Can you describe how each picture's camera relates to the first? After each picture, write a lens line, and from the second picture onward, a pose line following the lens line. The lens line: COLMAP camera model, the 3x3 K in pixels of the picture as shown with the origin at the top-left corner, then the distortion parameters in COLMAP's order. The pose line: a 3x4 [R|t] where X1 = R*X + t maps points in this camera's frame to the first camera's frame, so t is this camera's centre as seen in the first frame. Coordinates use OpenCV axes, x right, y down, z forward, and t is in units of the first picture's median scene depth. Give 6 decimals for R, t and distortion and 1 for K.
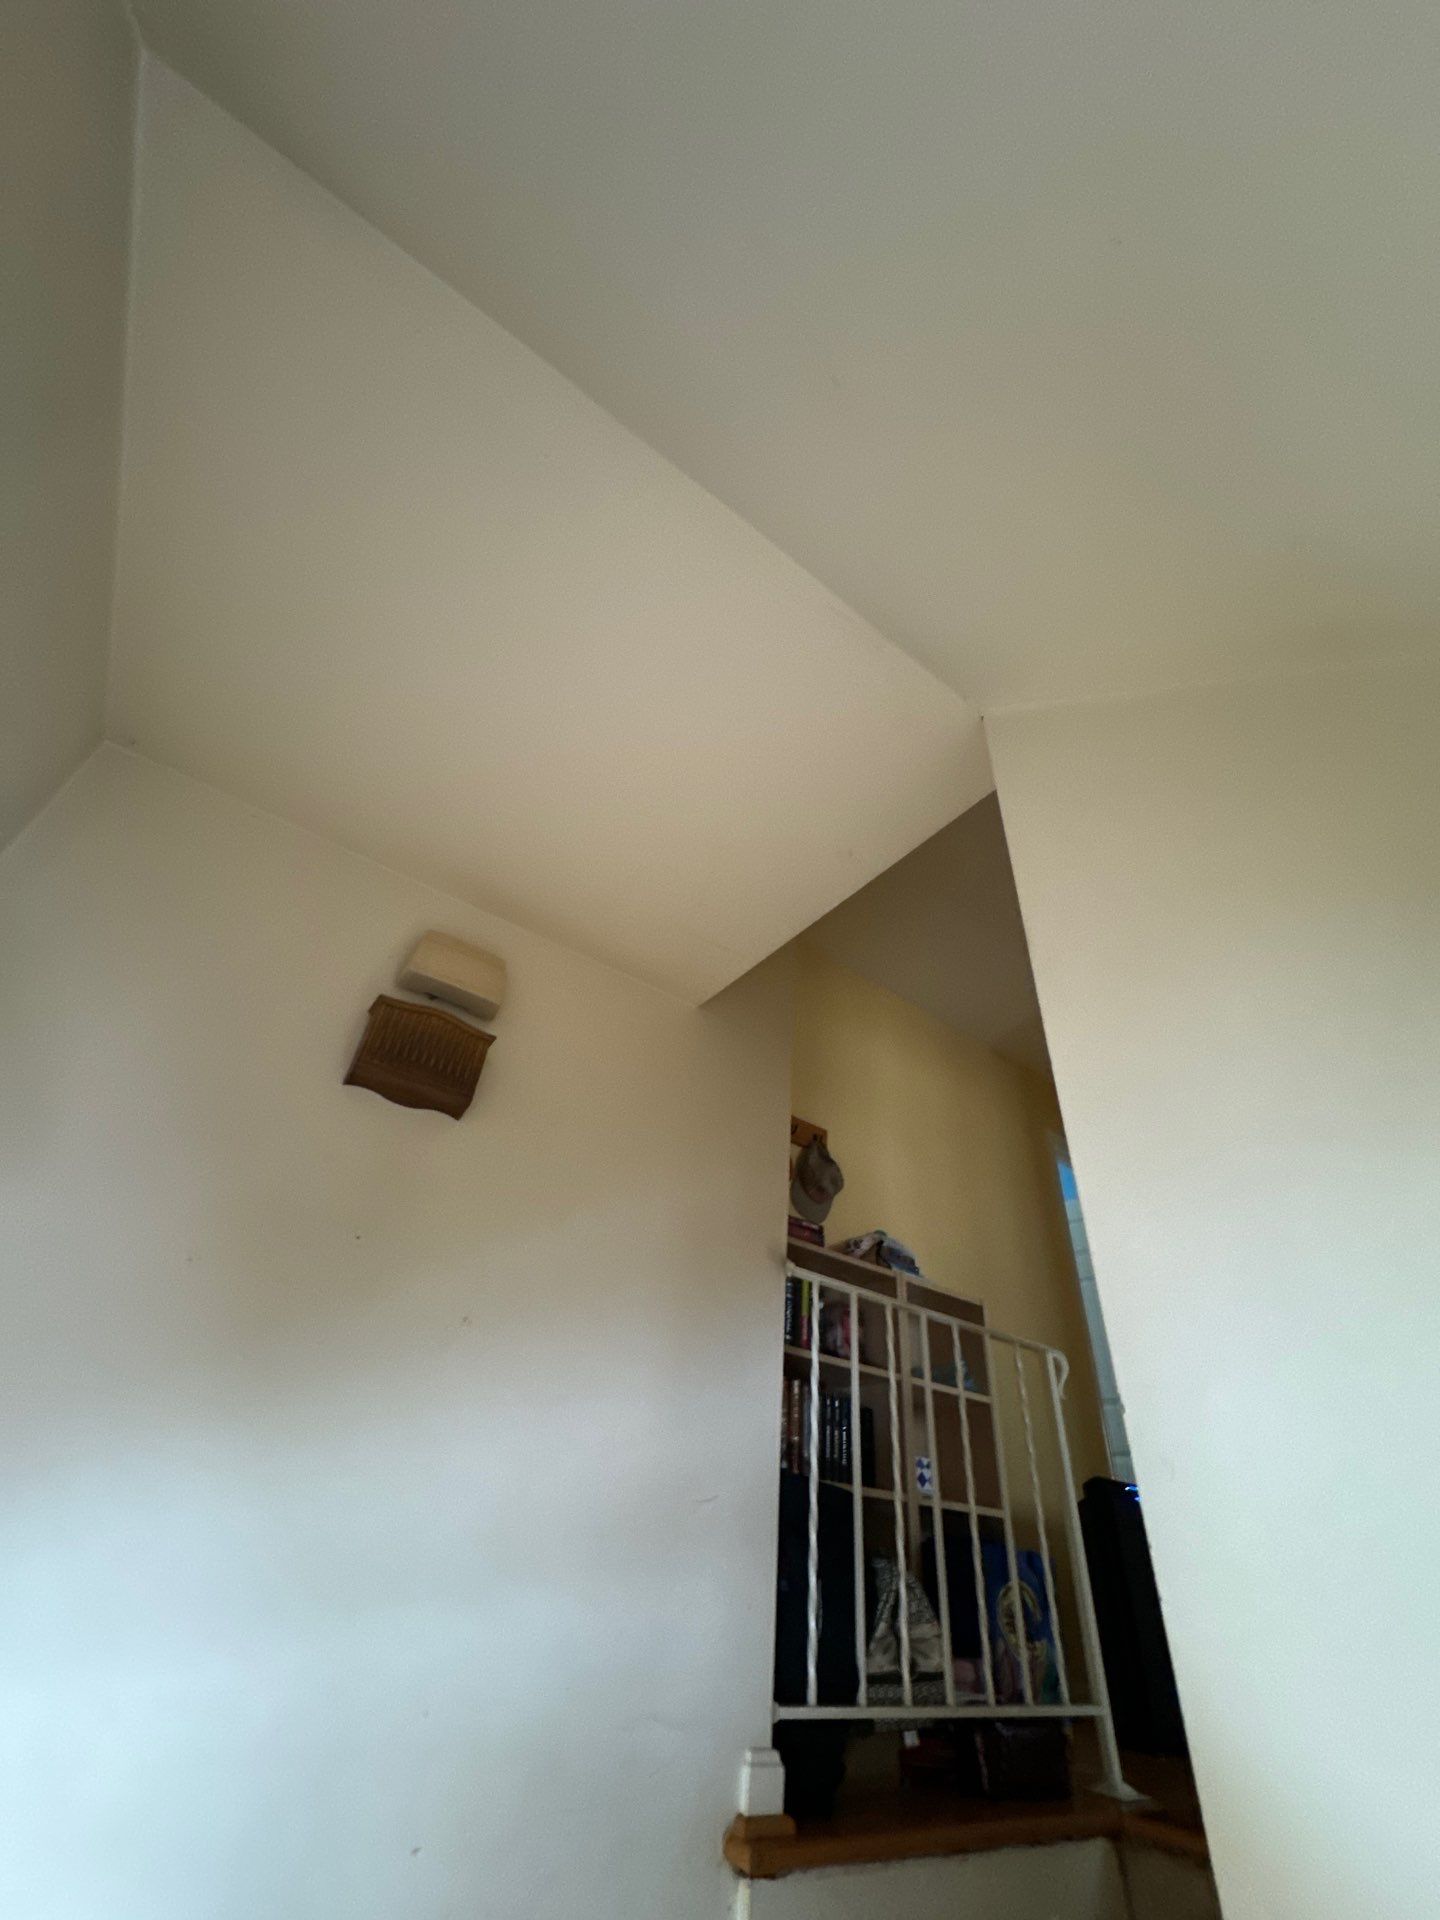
lens RADIAL K [[761.4, 0, 720.0], [0, 761.4, 960.0], [0, 0, 1]] dist [0.000908, 0.000051]
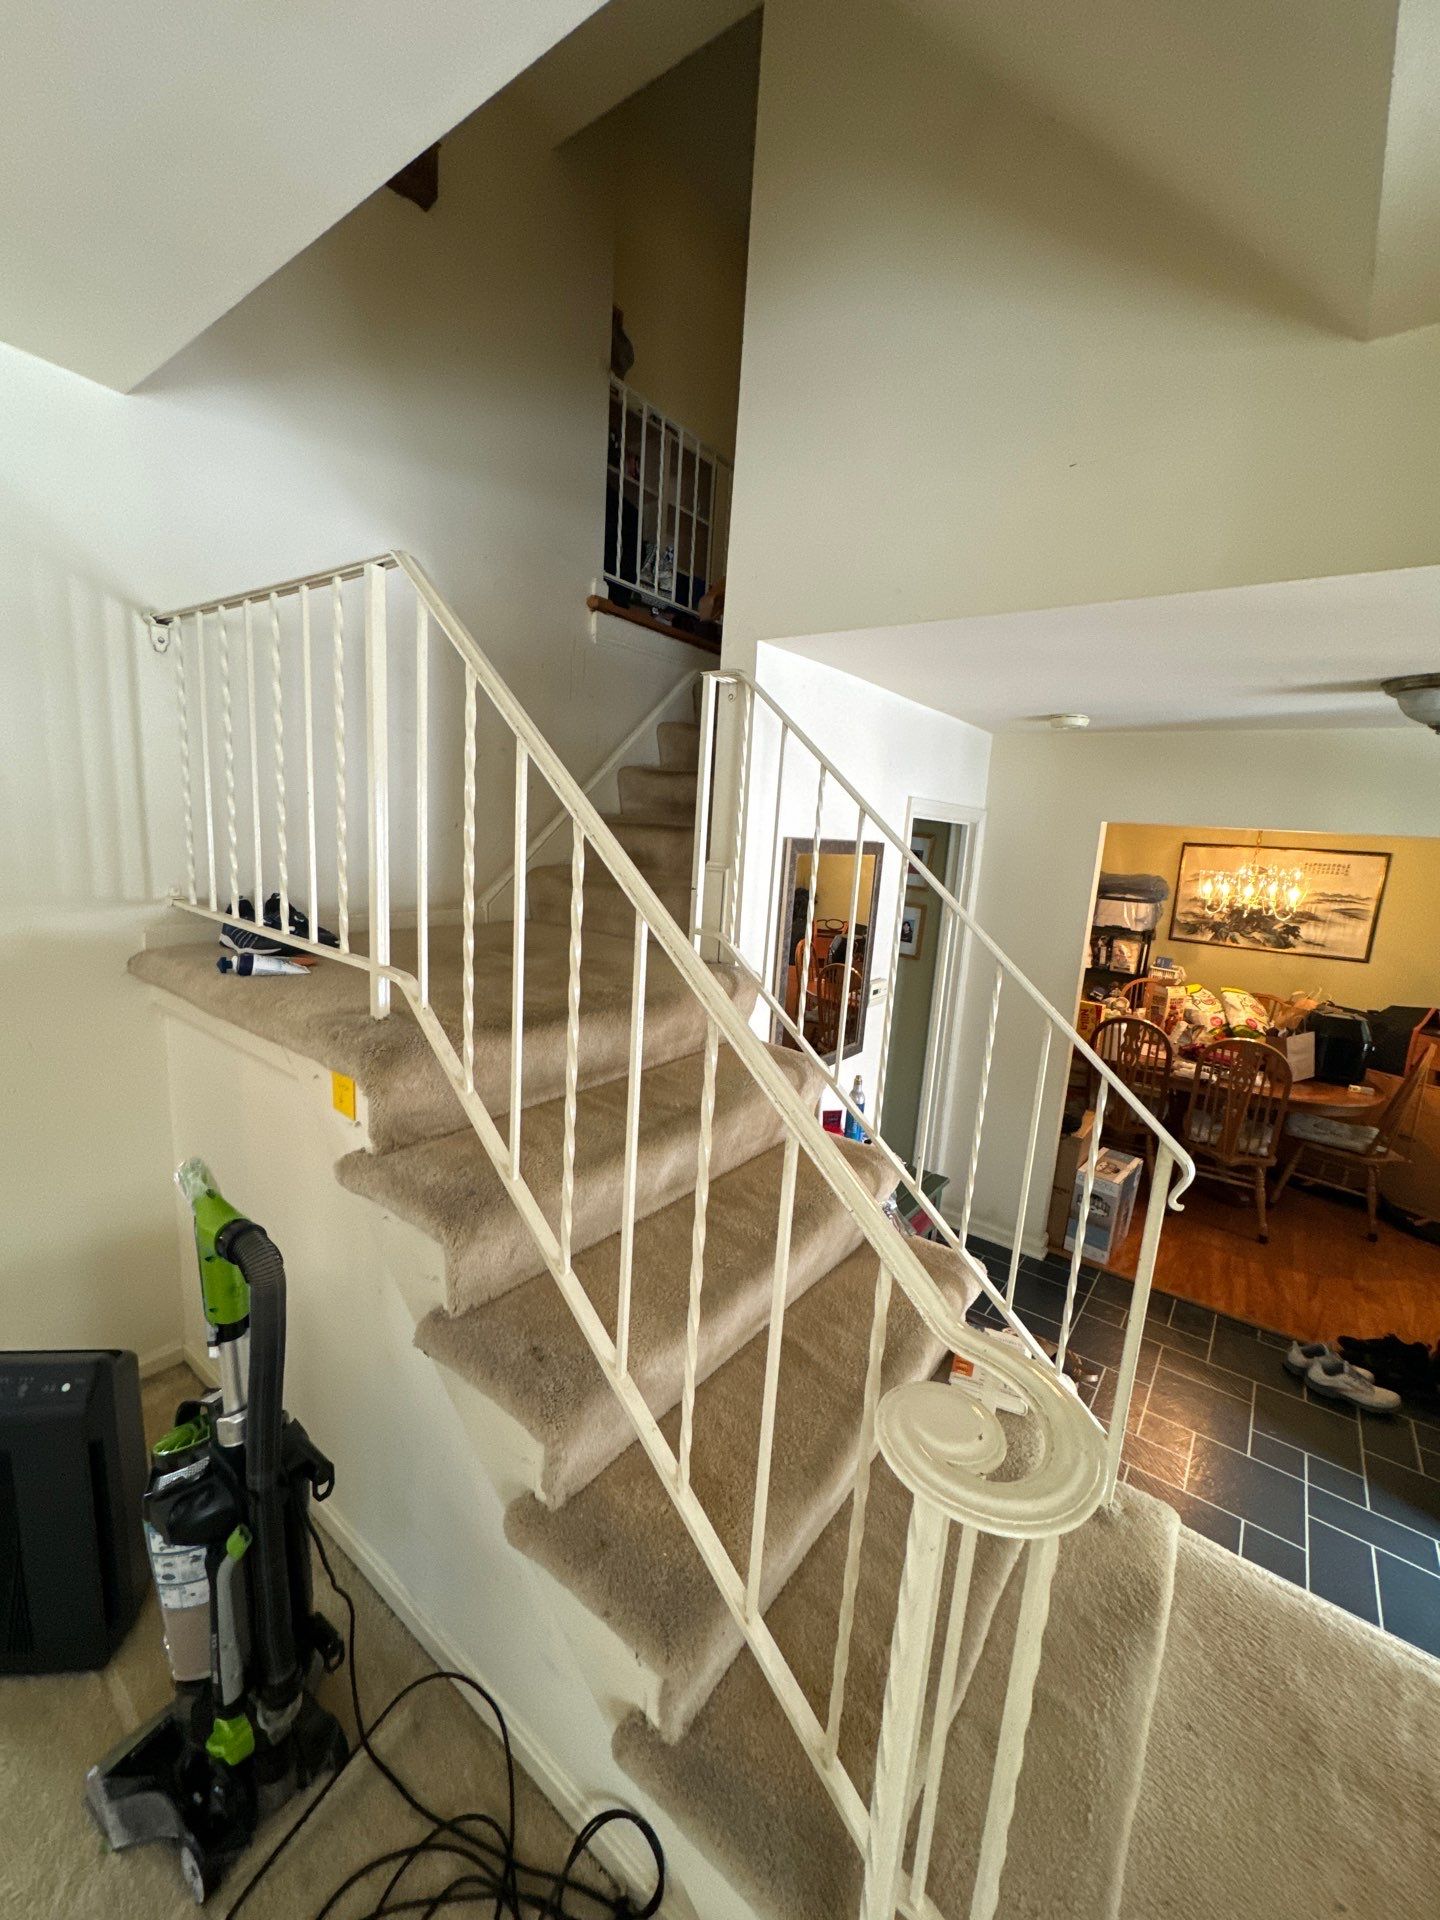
lens RADIAL K [[761.4, 0, 720.0], [0, 761.4, 960.0], [0, 0, 1]] dist [0.000908, 0.000051]
pose [[0.953878, -0.072597, 0.291283, -0.332738], [-0.170756, 0.666833, 0.725380, -0.014062], [-0.246898, -0.741662, 0.623681, -1.360205]]
